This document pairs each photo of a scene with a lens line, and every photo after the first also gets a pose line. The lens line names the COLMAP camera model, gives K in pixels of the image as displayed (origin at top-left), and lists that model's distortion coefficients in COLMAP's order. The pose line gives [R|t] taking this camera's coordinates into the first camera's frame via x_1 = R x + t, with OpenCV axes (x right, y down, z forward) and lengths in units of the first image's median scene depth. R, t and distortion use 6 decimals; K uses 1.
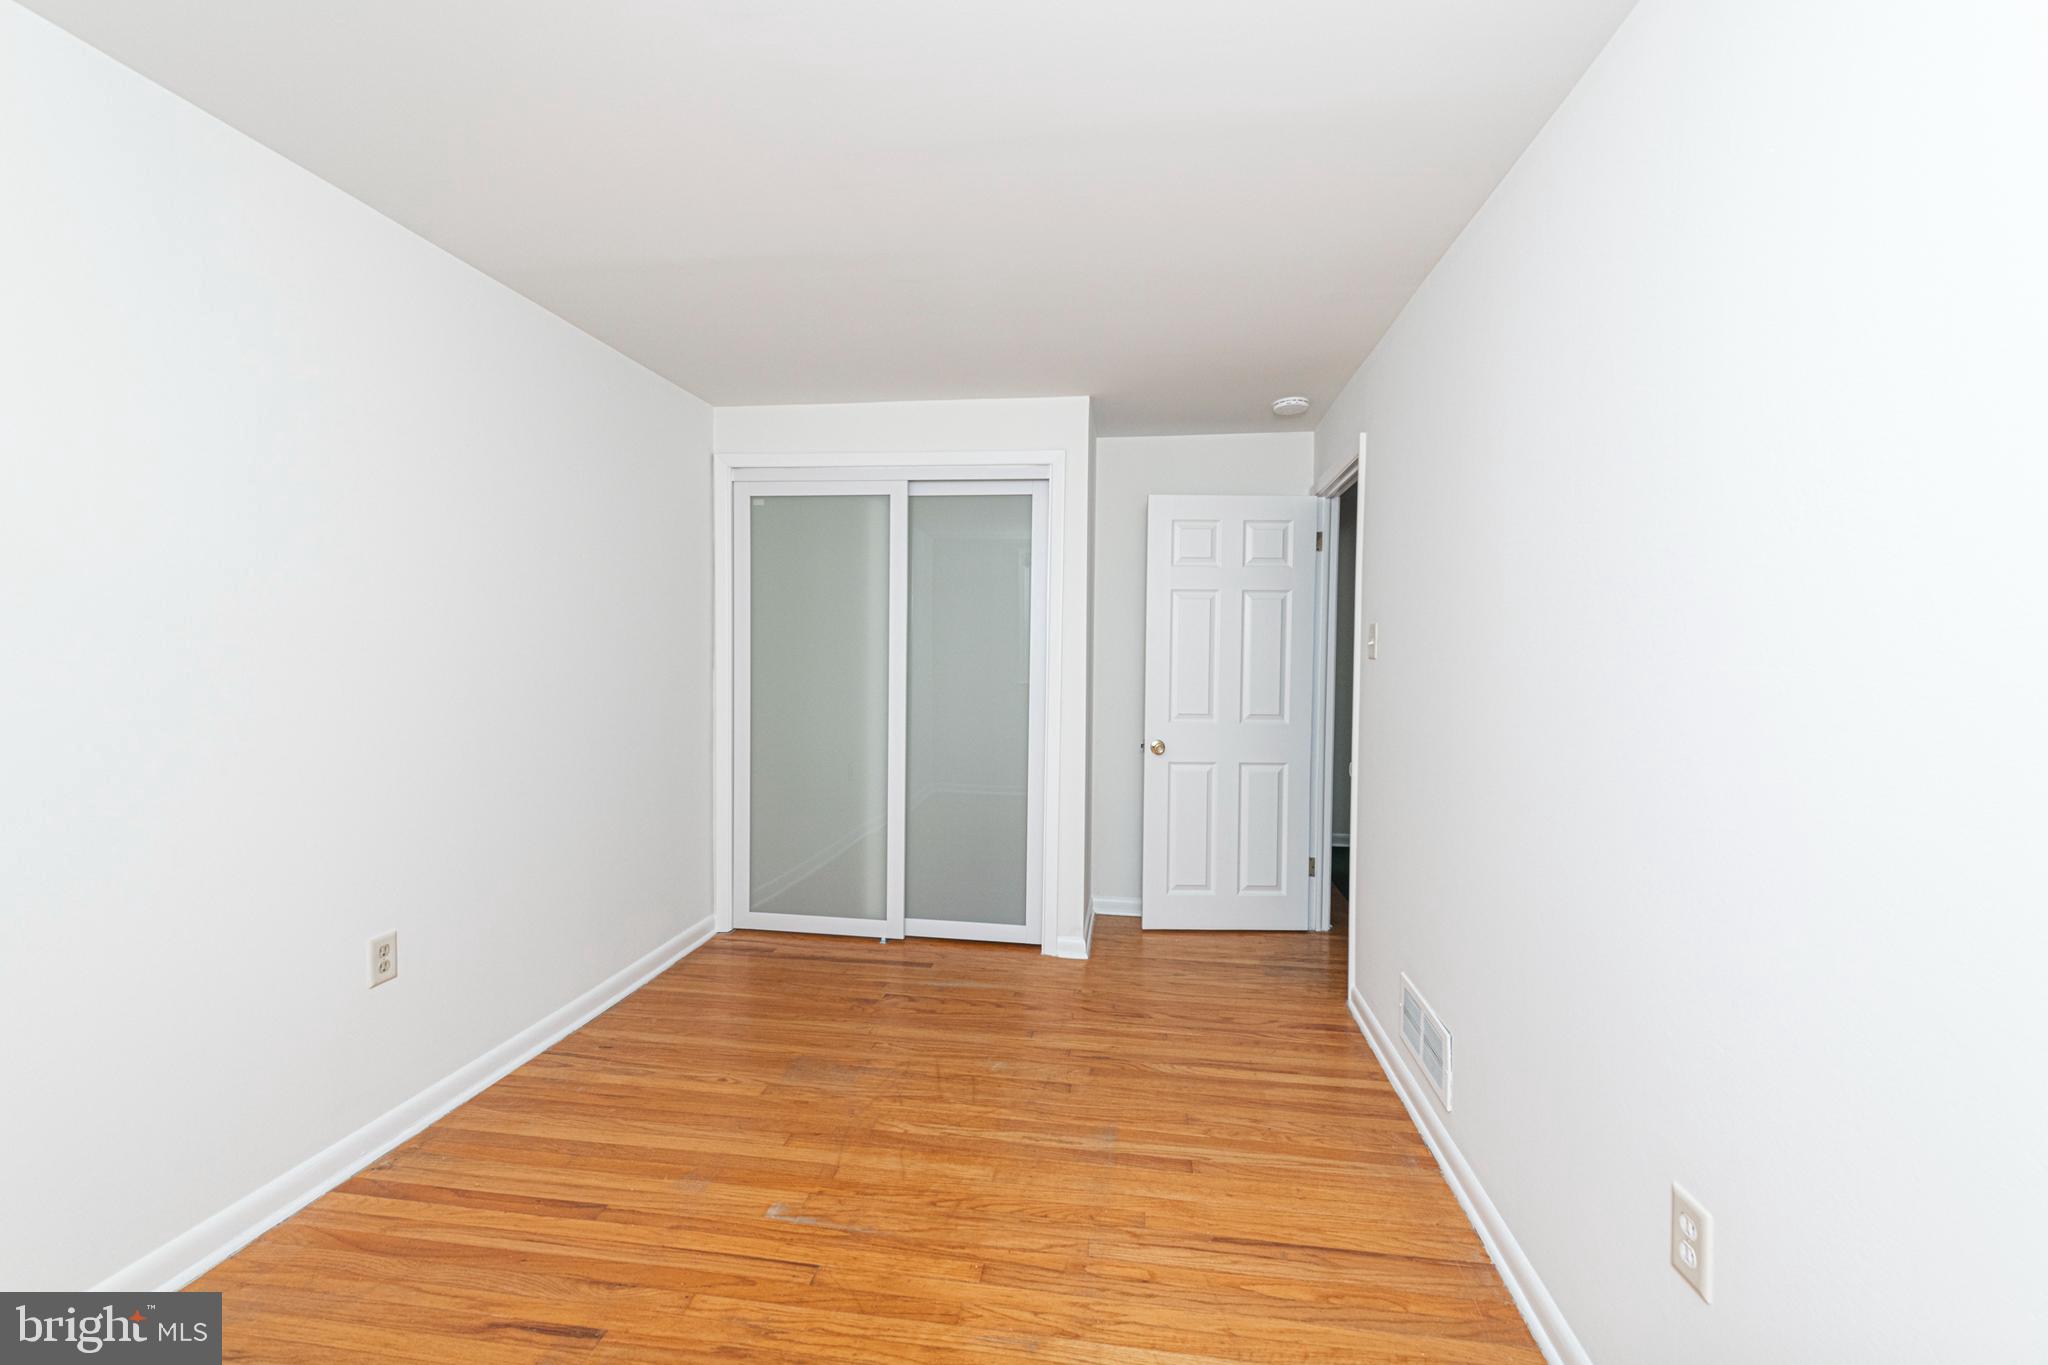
lens RADIAL K [[809.1, 0, 1028.5], [0, 809.1, 675.3], [0, 0, 1]] dist [0.013148, -0.002578]
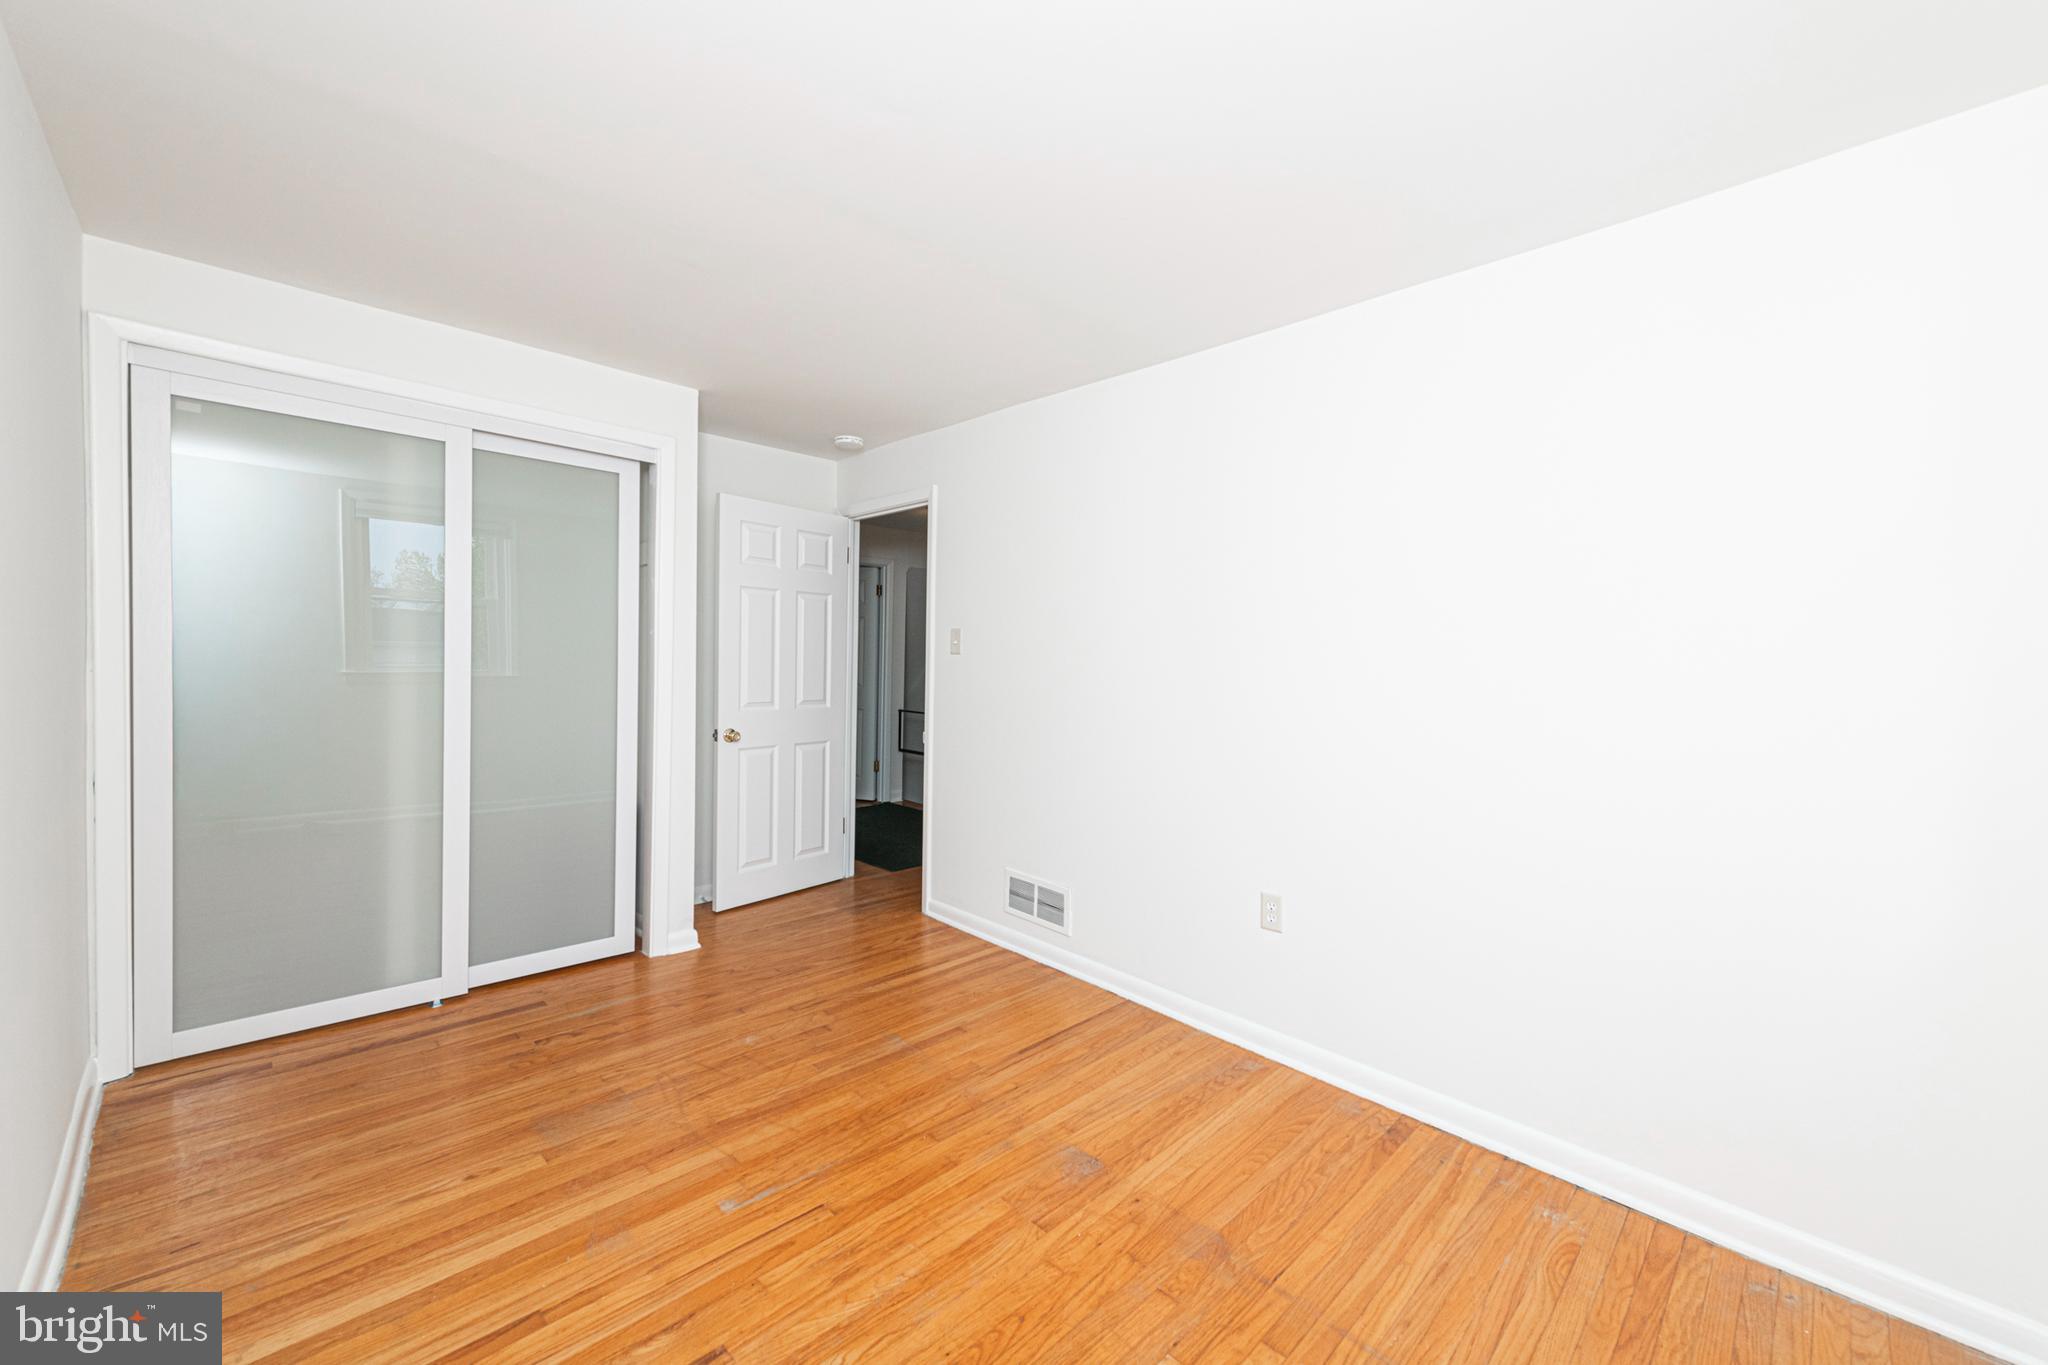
lens RADIAL K [[809.1, 0, 1034.3], [0, 809.1, 677.3], [0, 0, 1]] dist [0.013148, -0.002578]
pose [[0.602194, -0.015628, 0.798197, -0.503161], [0.004129, 0.999856, 0.016461, -0.002658], [-0.798339, -0.006617, 0.602172, 0.059646]]
